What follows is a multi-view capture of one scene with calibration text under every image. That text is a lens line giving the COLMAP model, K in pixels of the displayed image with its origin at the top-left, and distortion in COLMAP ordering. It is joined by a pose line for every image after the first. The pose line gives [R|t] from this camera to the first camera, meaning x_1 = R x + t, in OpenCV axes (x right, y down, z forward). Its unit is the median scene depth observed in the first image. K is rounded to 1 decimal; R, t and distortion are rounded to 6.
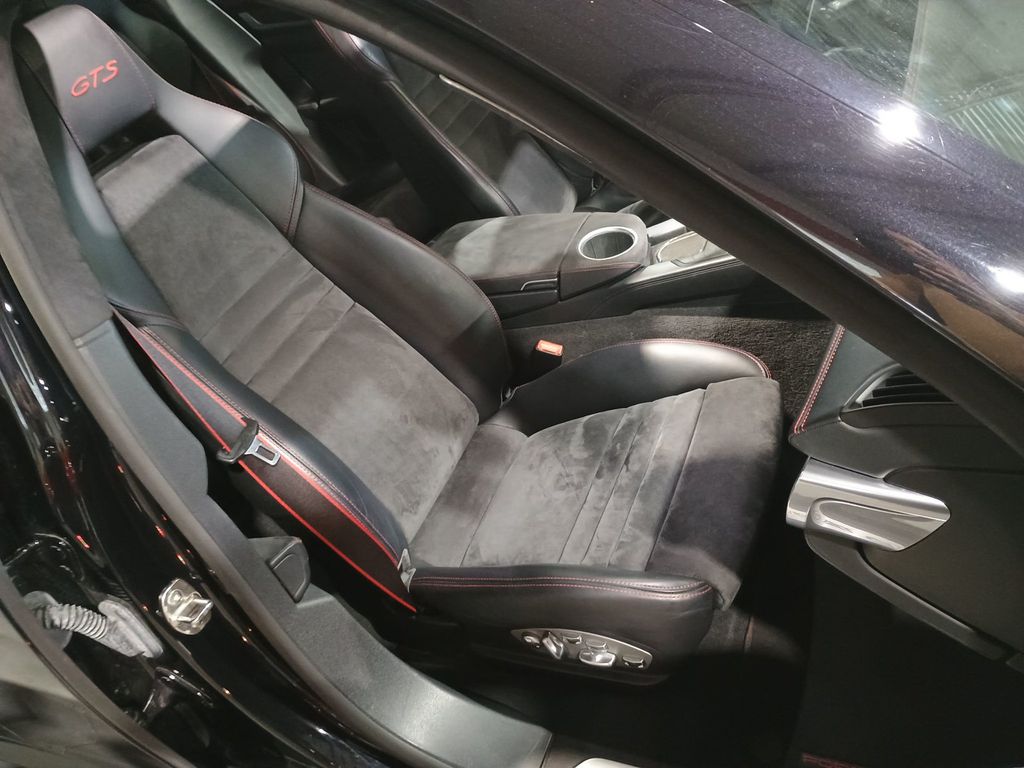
lens RADIAL K [[908.5, 0, 527.3], [0, 908.5, 383.8], [0, 0, 1]] dist [0.071837, -0.095837]
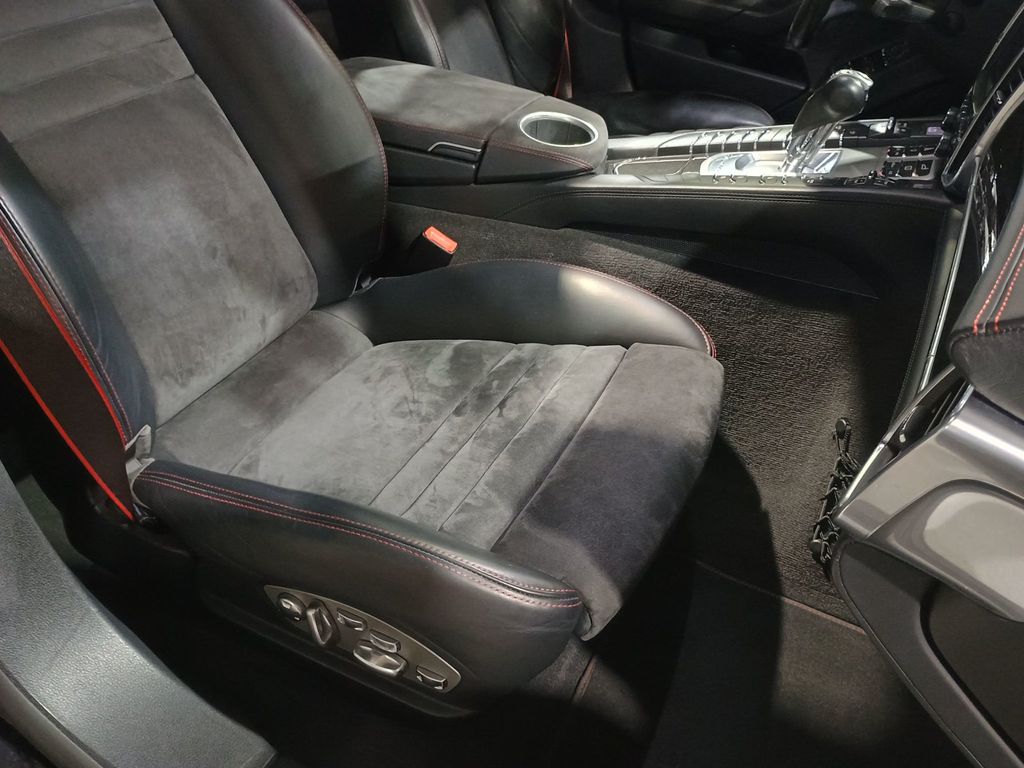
lens RADIAL K [[908.5, 0, 527.3], [0, 908.5, 383.8], [0, 0, 1]] dist [0.071837, -0.095837]
pose [[0.934796, 0.312105, 0.169547, 0.001652], [-0.311195, 0.949786, -0.032616, 0.084682], [-0.171213, -0.022273, 0.984982, 0.284367]]
